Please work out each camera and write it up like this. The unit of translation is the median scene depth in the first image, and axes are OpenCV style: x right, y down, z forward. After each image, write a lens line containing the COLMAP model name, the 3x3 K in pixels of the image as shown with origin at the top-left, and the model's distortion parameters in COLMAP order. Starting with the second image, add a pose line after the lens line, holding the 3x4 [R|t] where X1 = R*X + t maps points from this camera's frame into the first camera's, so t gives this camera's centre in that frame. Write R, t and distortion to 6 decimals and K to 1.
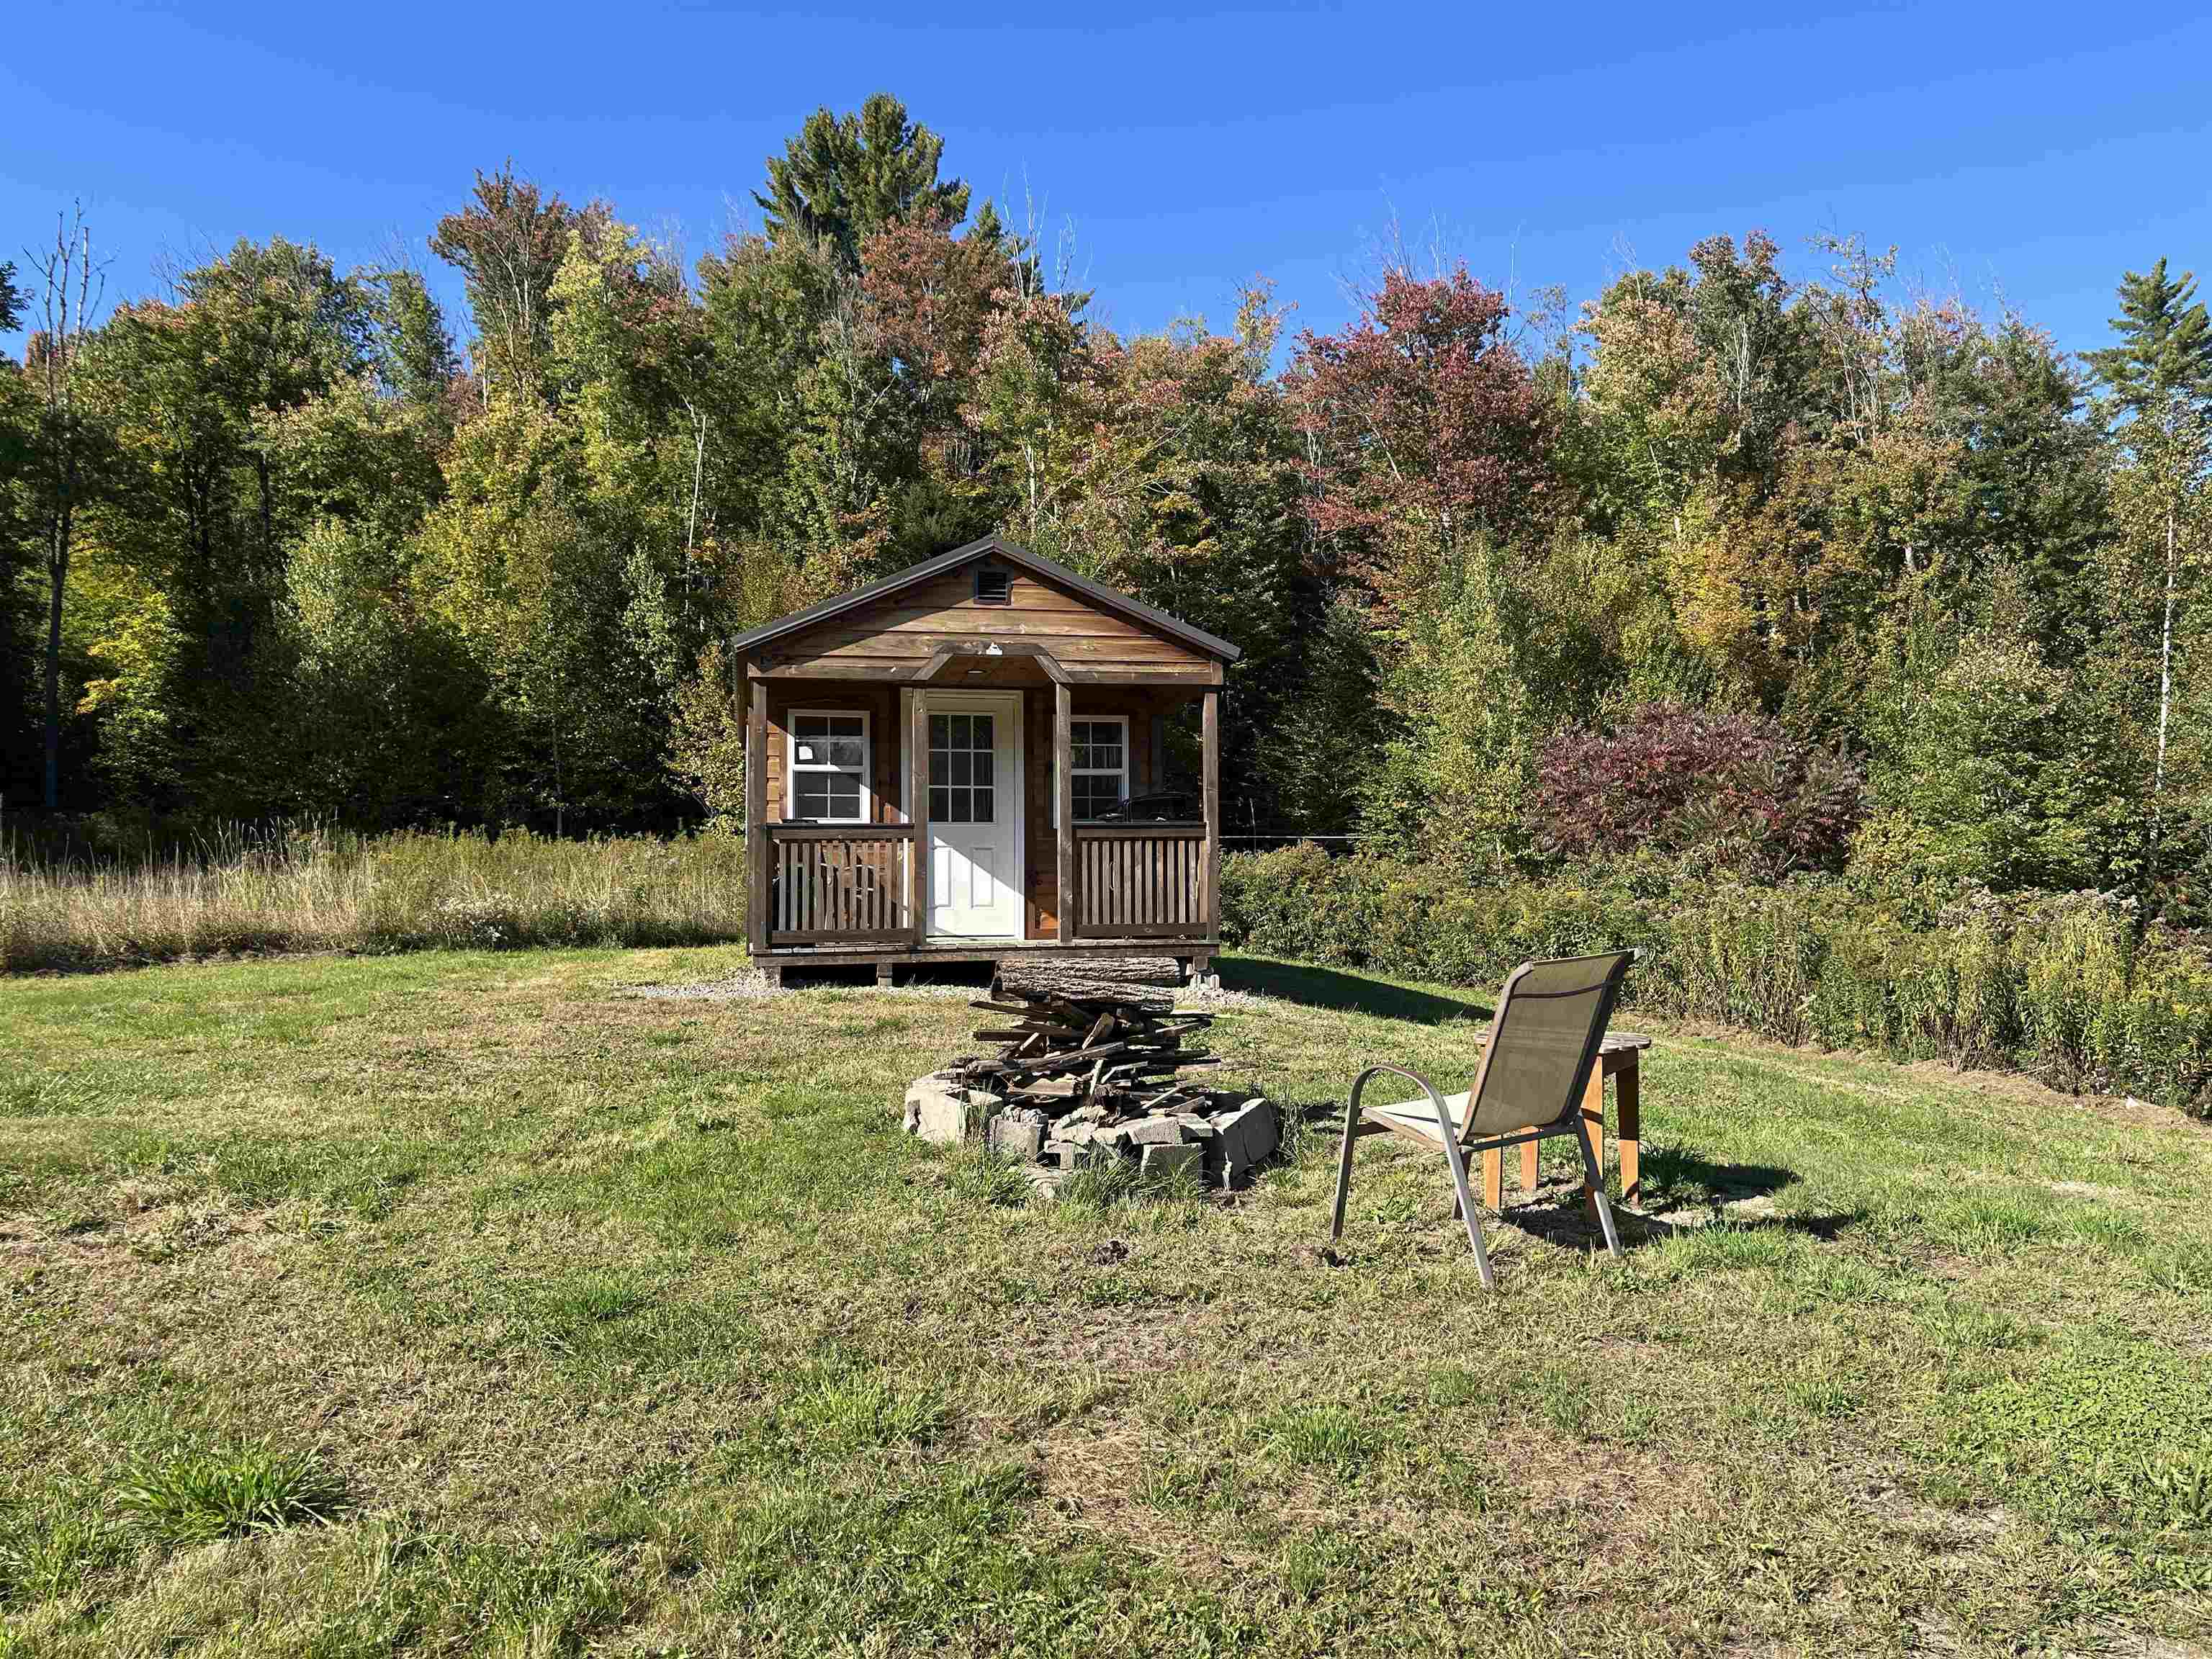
lens RADIAL K [[1643.8, 0, 1089.9], [0, 1643.8, 843.0], [0, 0, 1]] dist [0.068039, -0.087834]
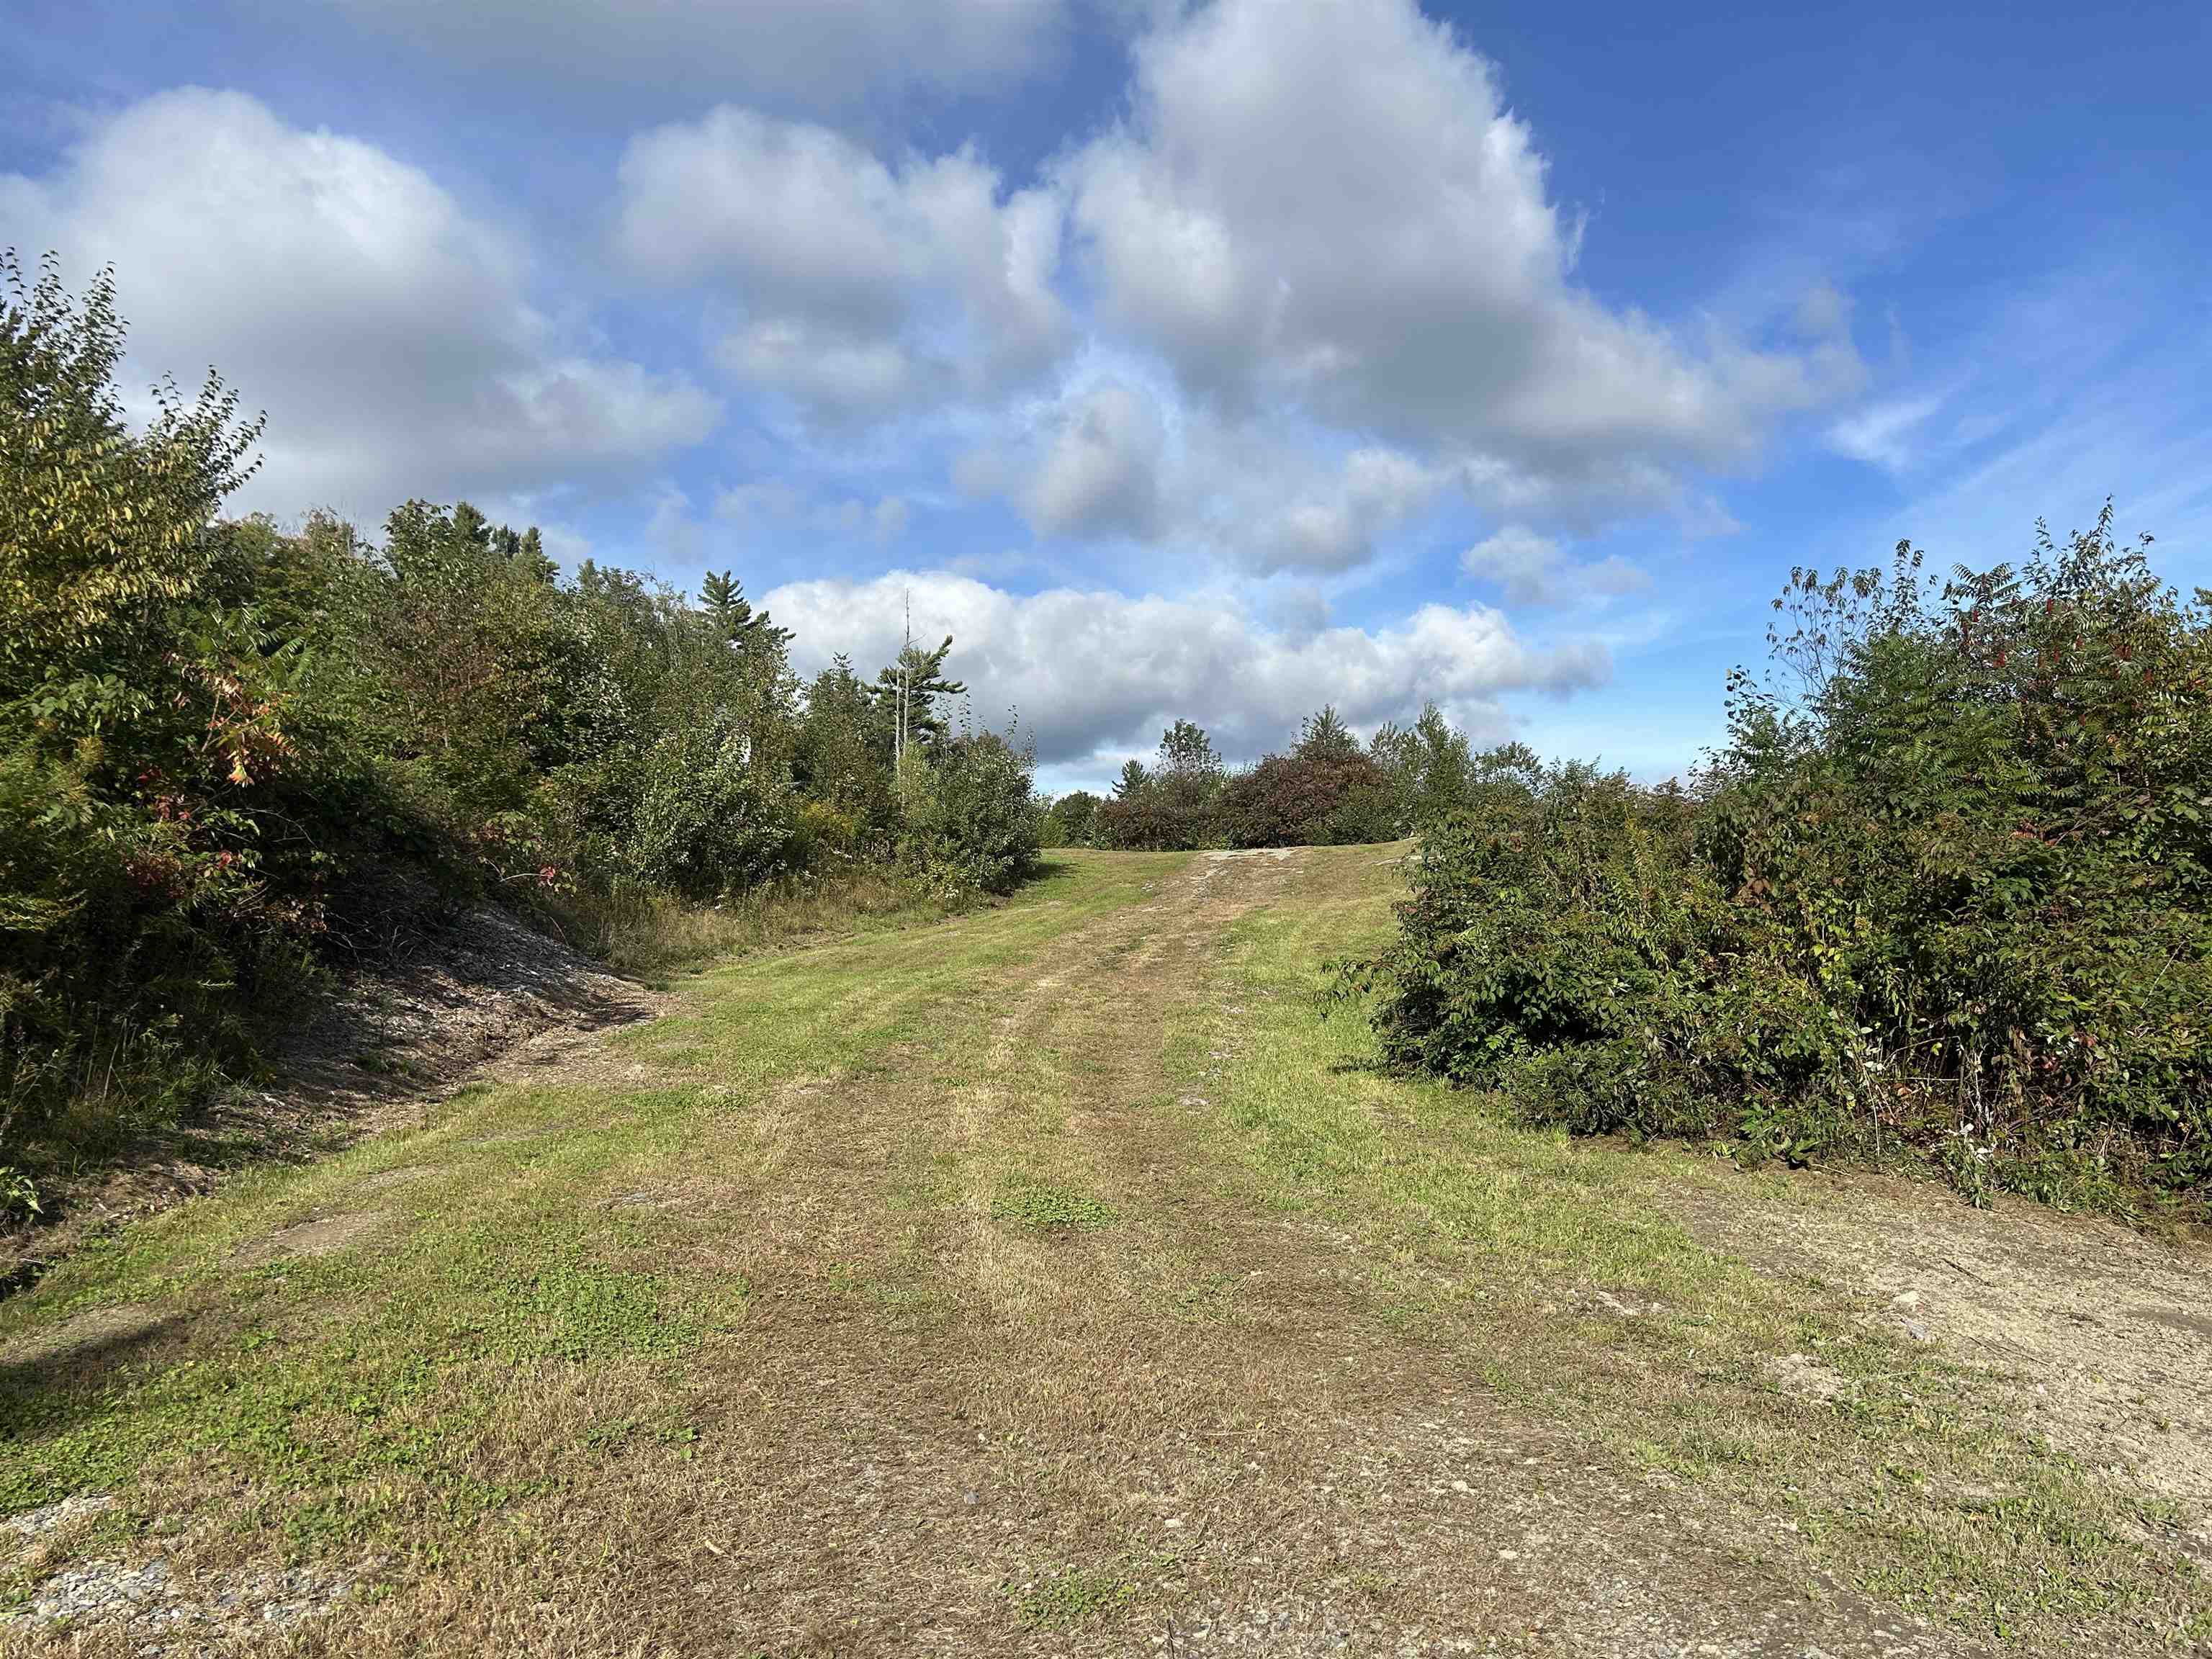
lens RADIAL K [[1643.8, 0, 1101.3], [0, 1643.8, 829.6], [0, 0, 1]] dist [0.068039, -0.087834]
pose [[0.614442, 0.069401, 0.785904, -0.969573], [-0.030592, 0.997470, -0.064167, 0.079958], [-0.788369, 0.015385, 0.615010, -0.843663]]
